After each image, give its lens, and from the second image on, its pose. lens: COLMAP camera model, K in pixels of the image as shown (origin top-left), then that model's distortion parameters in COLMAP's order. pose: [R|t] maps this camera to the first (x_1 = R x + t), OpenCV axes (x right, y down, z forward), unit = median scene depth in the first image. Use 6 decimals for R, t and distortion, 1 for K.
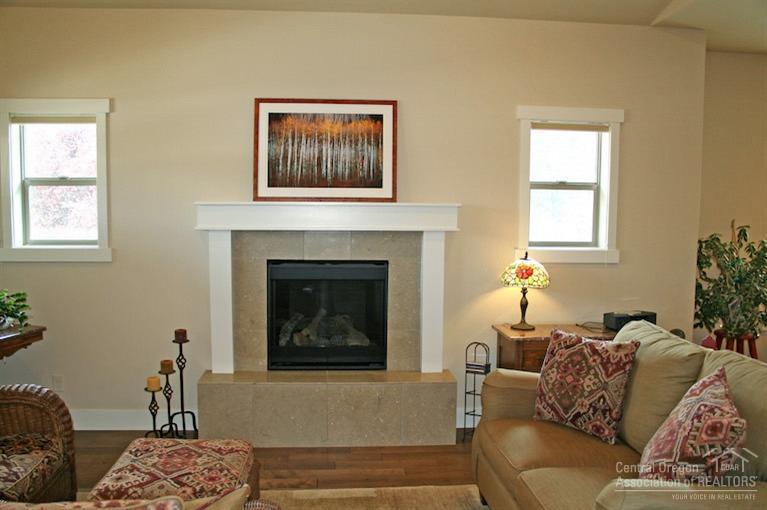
lens RADIAL K [[659.3, 0, 361.1], [0, 659.3, 259.6], [0, 0, 1]] dist [-0.137165, 0.118036]
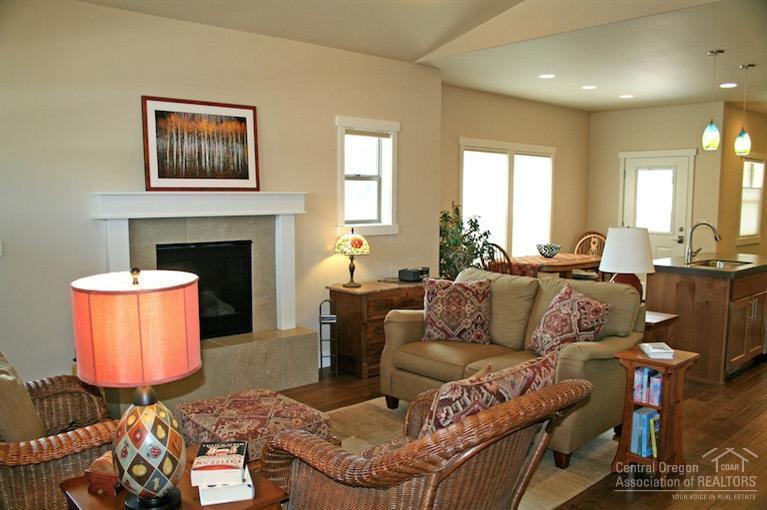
lens RADIAL K [[636.4, 0, 343.6], [0, 636.4, 256.7], [0, 0, 1]] dist [-0.124871, 0.090705]
pose [[0.812844, -0.063617, 0.578998, -0.503770], [0.052410, 0.997974, 0.036074, -0.001317], [-0.580119, 0.001023, 0.814531, -0.034768]]
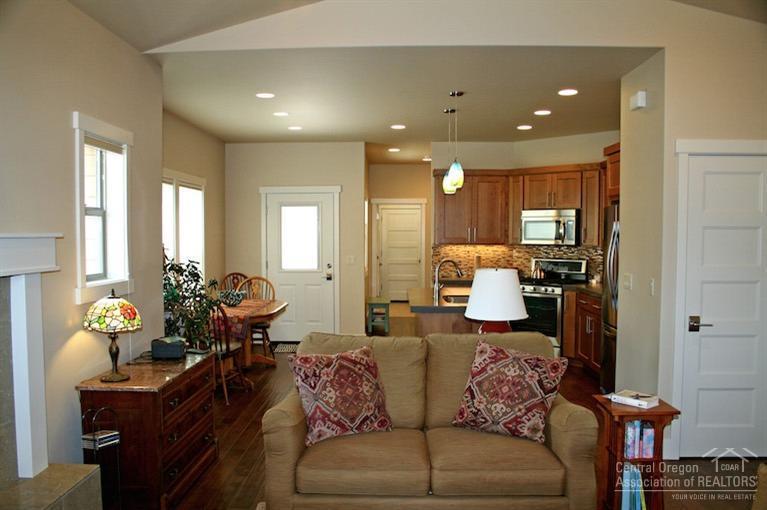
lens RADIAL K [[659.3, 0, 361.1], [0, 659.3, 259.6], [0, 0, 1]] dist [-0.137165, 0.118036]
pose [[0.128671, -0.050502, 0.990401, -0.528909], [0.082731, 0.995768, 0.040027, -0.056347], [-0.988230, 0.076787, 0.132304, 0.562692]]
